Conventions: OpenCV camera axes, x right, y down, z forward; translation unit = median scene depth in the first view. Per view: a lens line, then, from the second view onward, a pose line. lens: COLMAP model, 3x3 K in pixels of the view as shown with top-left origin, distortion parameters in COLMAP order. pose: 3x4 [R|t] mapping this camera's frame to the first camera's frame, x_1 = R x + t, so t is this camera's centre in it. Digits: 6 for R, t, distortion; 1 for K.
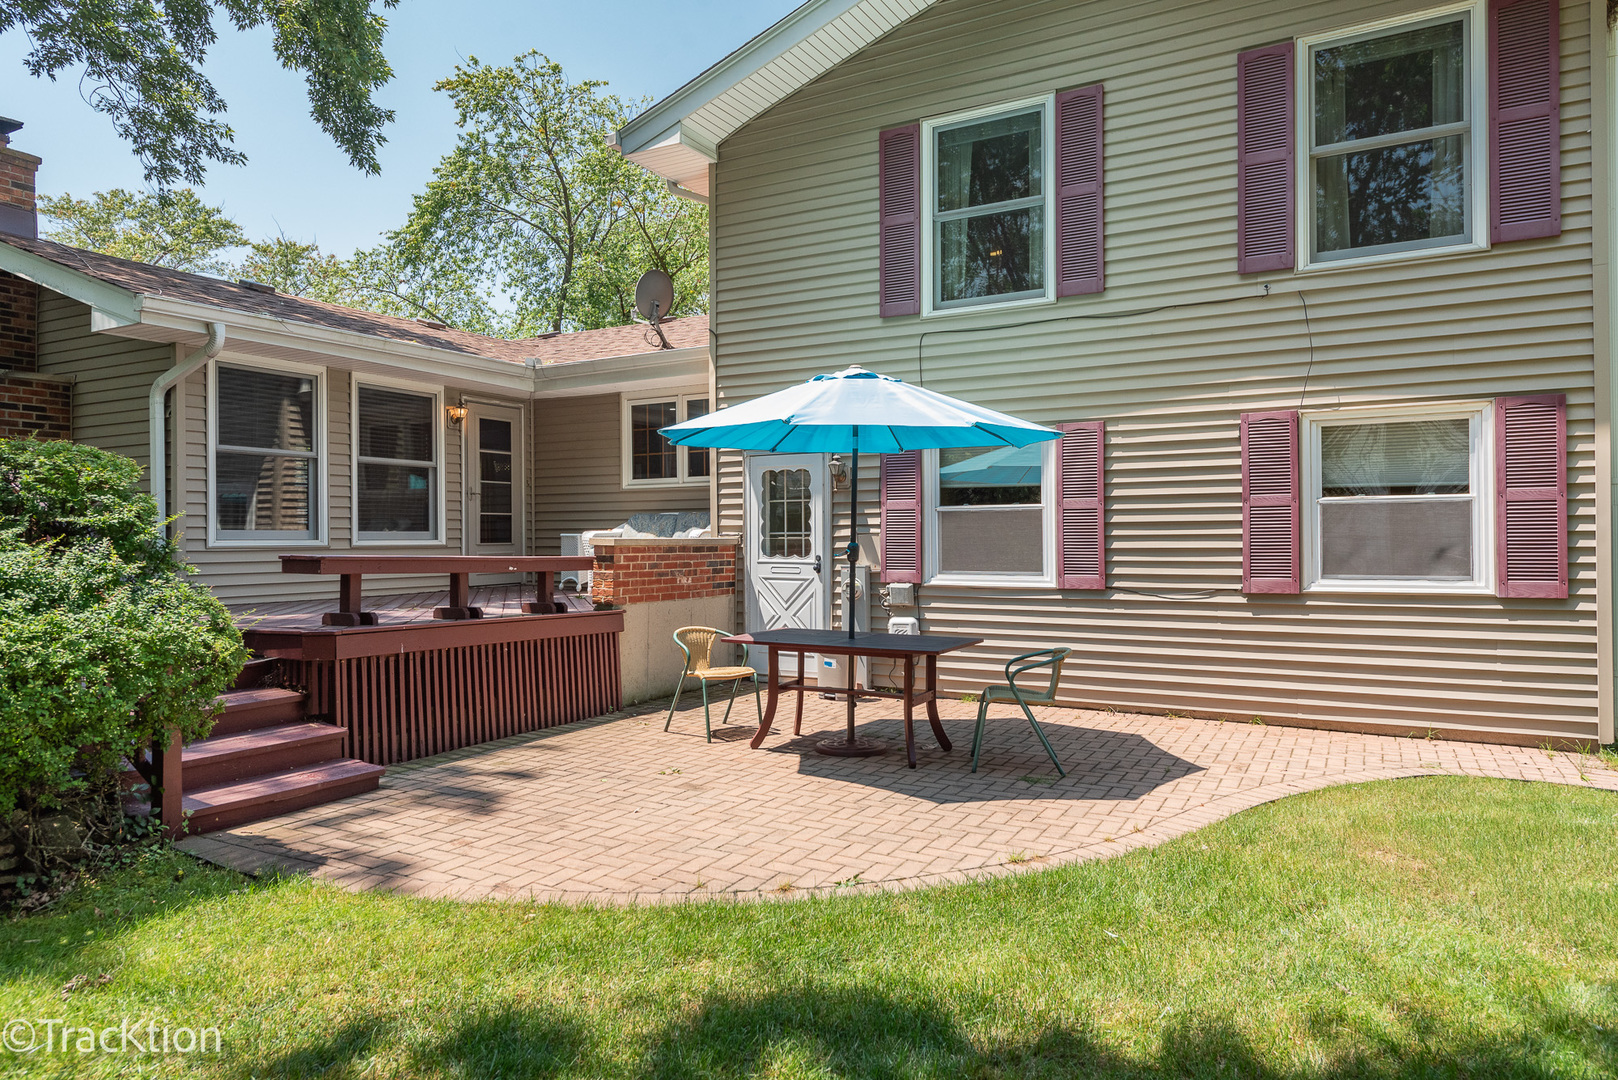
lens RADIAL K [[1033.3, 0, 855.2], [0, 1033.3, 537.1], [0, 0, 1]] dist [0.022599, -0.003165]
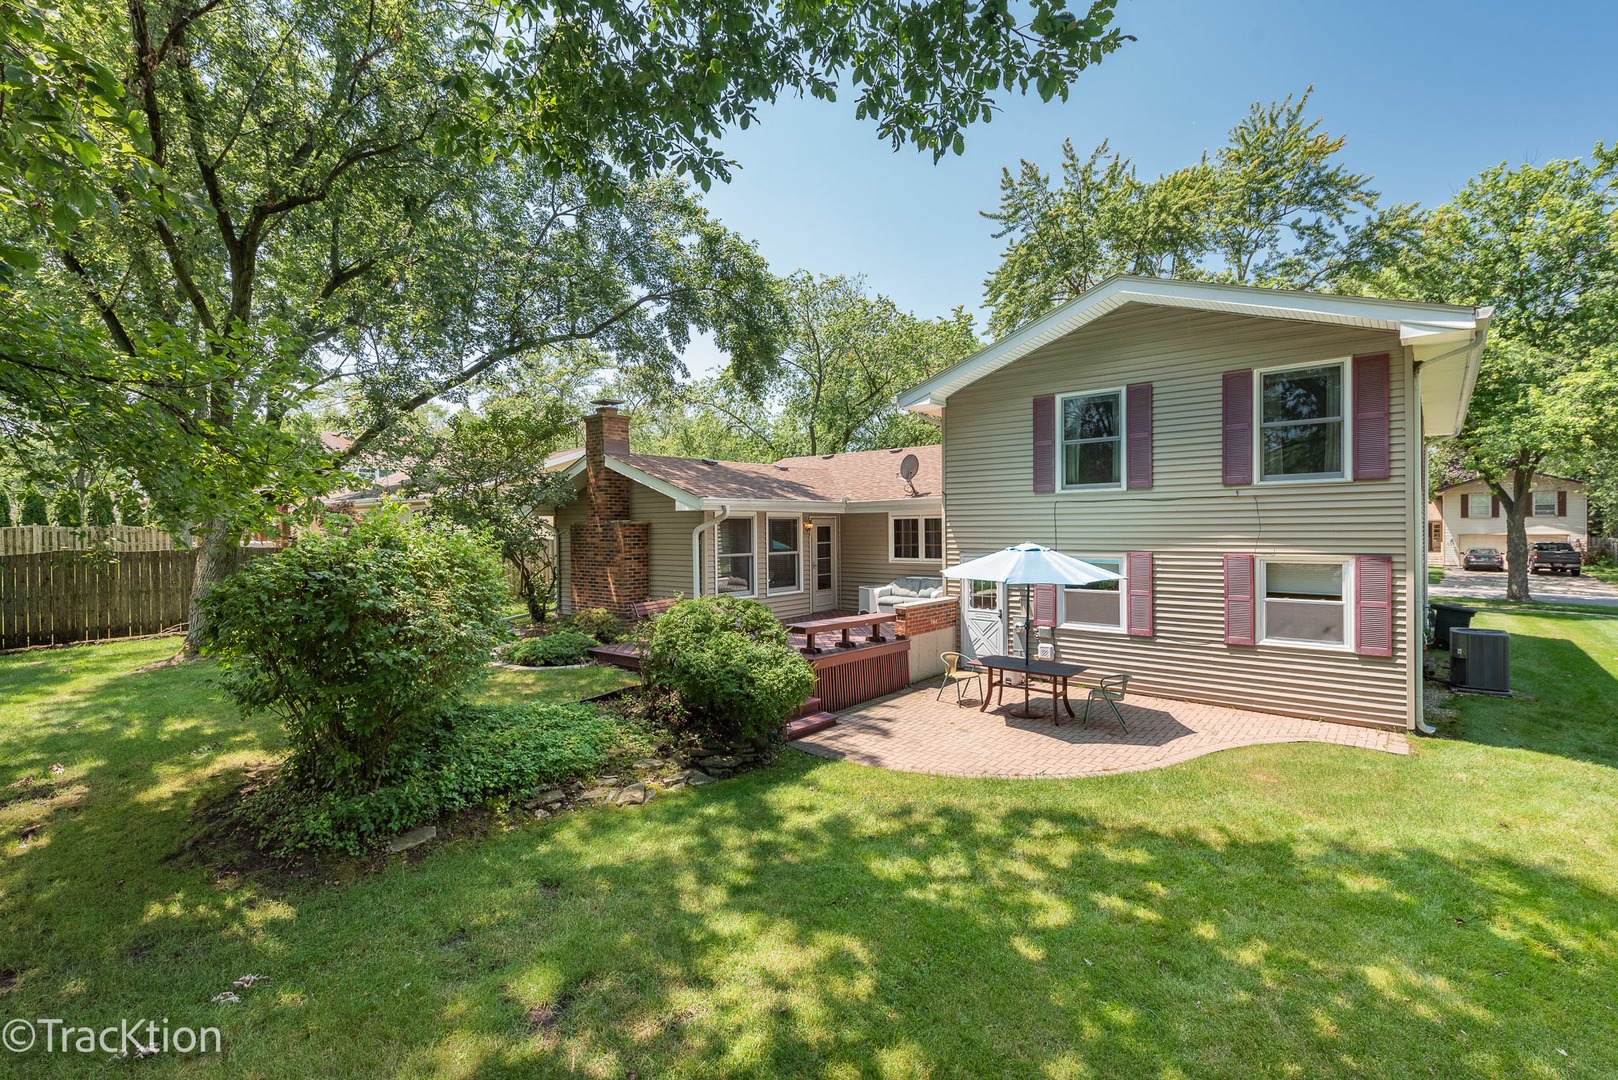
lens RADIAL K [[739.1, 0, 832.8], [0, 739.1, 538.3], [0, 0, 1]] dist [0.011559, 0.000285]
pose [[0.980311, -0.001121, -0.197457, -0.088519], [0.004942, 0.999810, 0.018861, -0.184198], [0.197398, -0.019465, 0.980130, -0.568786]]
